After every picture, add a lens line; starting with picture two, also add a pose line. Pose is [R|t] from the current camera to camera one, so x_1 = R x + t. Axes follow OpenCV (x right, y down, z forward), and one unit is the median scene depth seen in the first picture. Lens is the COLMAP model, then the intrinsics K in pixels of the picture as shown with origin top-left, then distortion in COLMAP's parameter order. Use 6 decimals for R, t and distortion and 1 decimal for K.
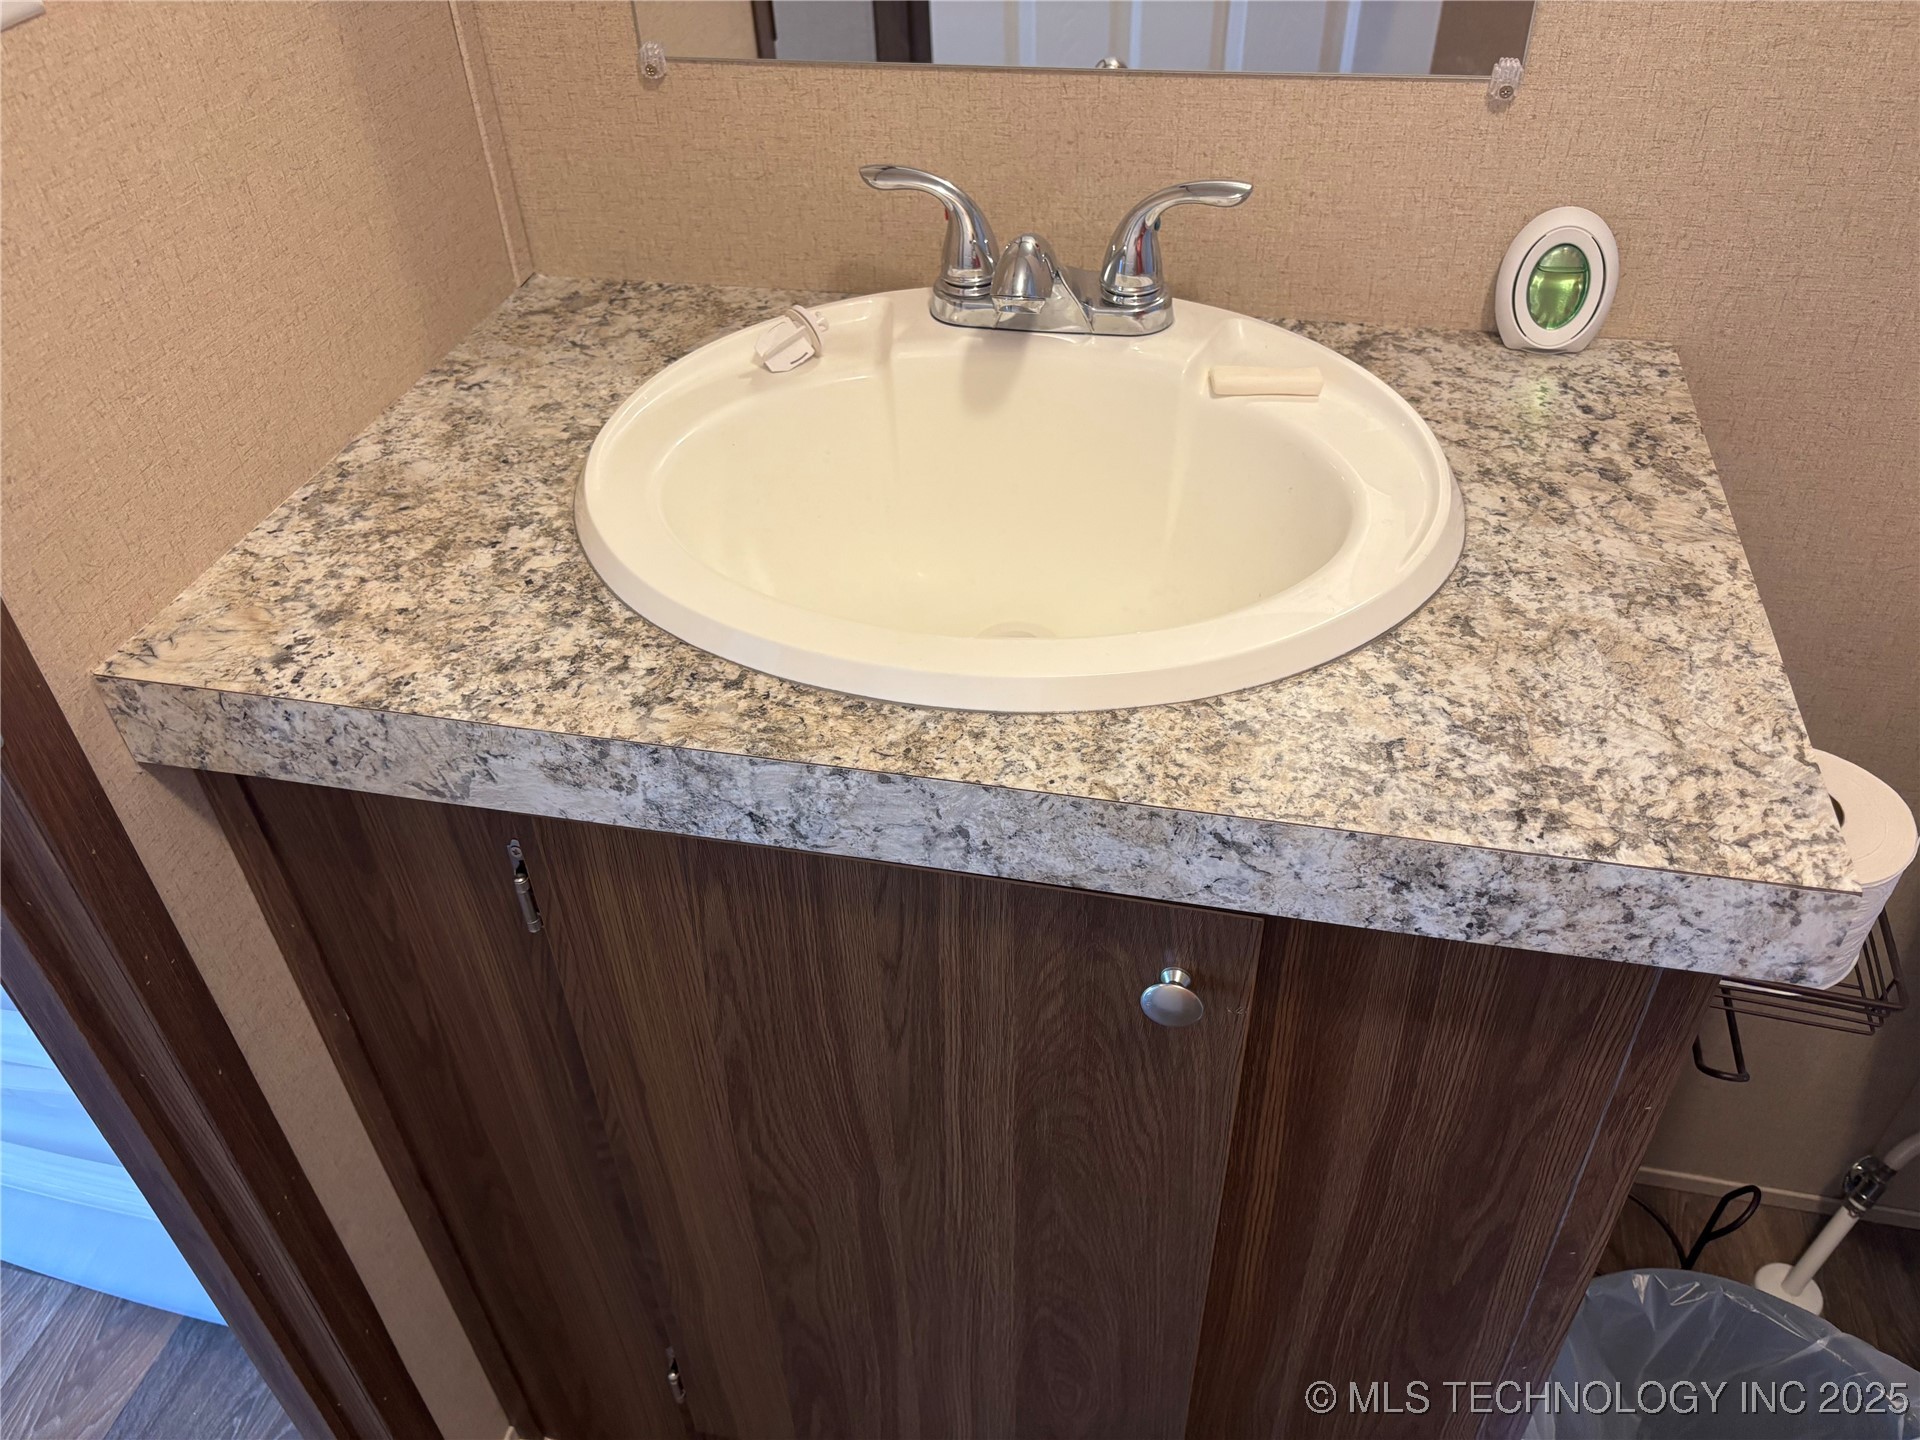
lens RADIAL K [[1465.1, 0, 957.9], [0, 1465.1, 720.5], [0, 0, 1]] dist [0.009456, -0.018001]
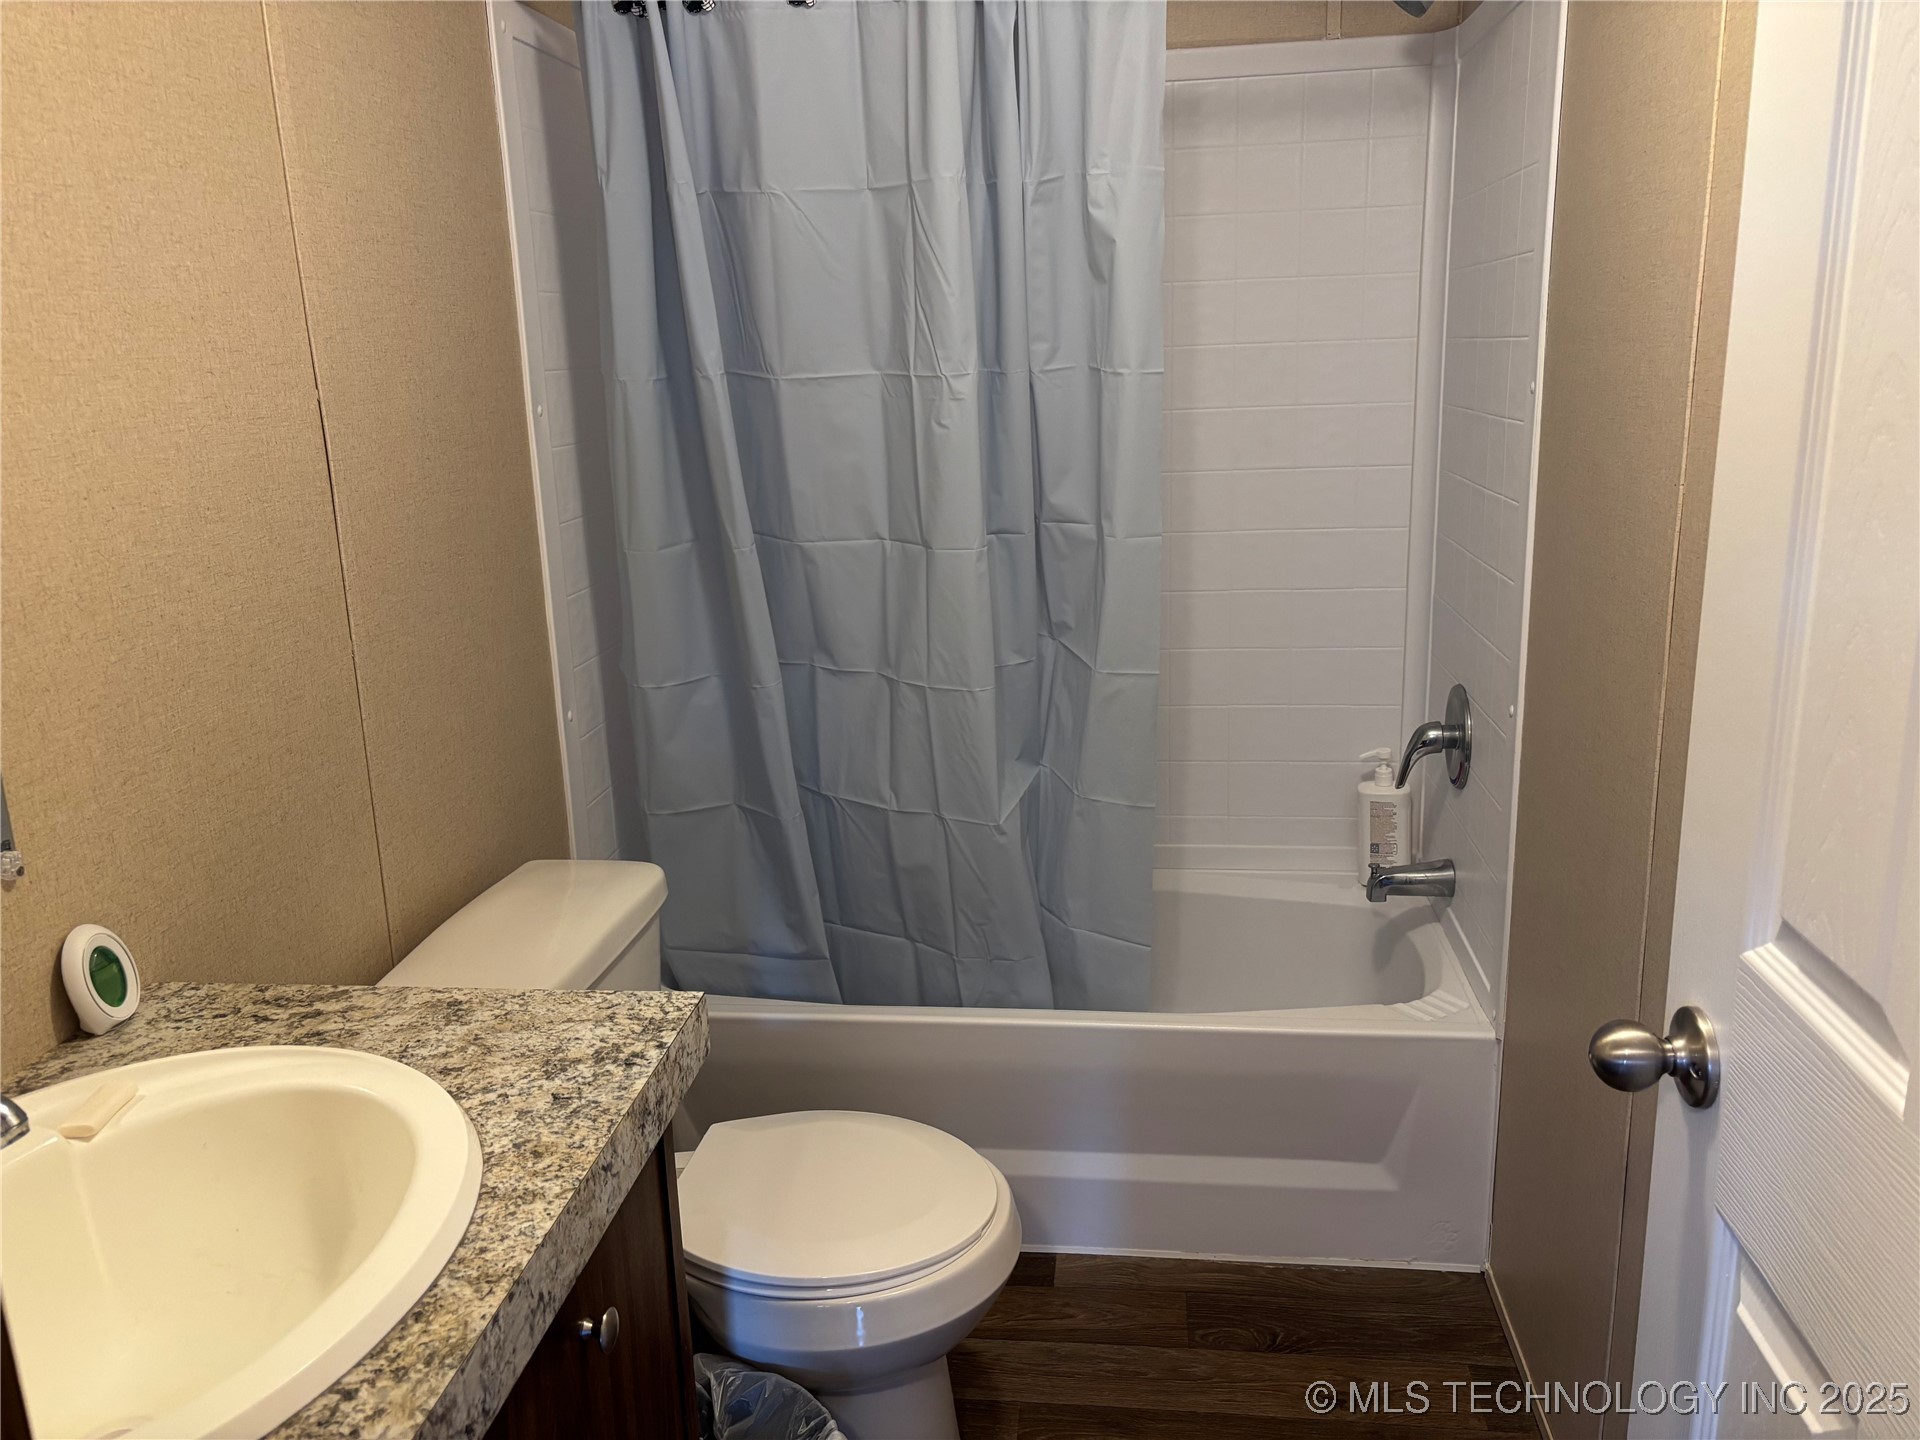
lens RADIAL K [[1465.1, 0, 940.2], [0, 1465.1, 715.4], [0, 0, 1]] dist [0.009456, -0.018001]
pose [[-0.098388, -0.206764, 0.973431, -1.133349], [0.657598, 0.720670, 0.219542, -0.333212], [-0.746917, 0.661727, 0.065063, 0.258237]]
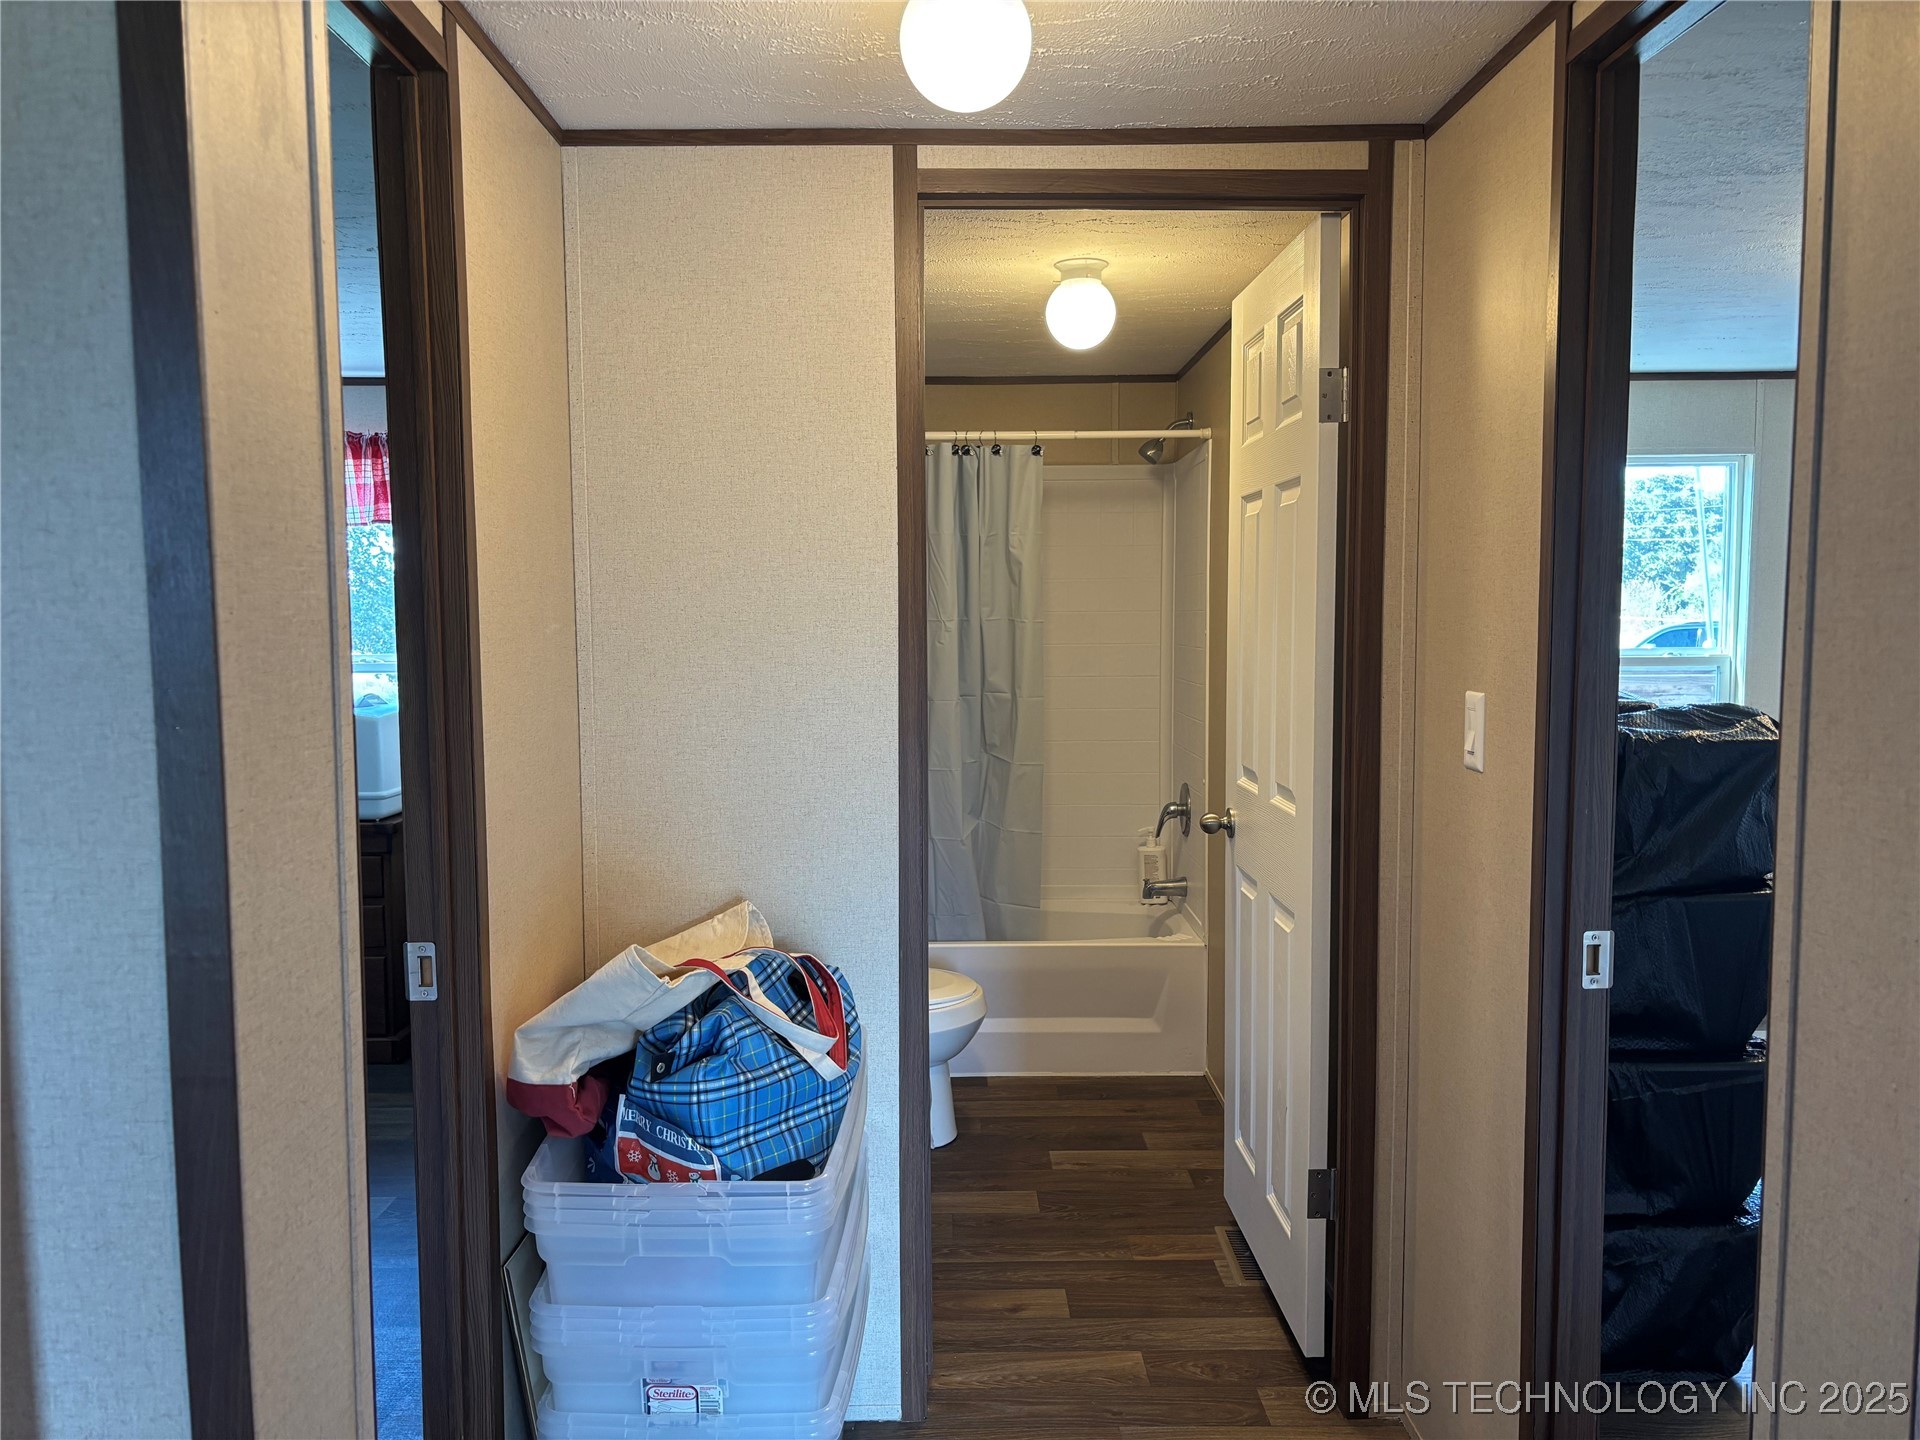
lens RADIAL K [[1465.1, 0, 961.2], [0, 1465.1, 730.1], [0, 0, 1]] dist [0.009456, -0.018001]
pose [[-0.242352, -0.041633, 0.969295, -2.637871], [0.622174, 0.759921, 0.188202, -0.628710], [-0.744423, 0.648681, -0.158265, 0.725159]]
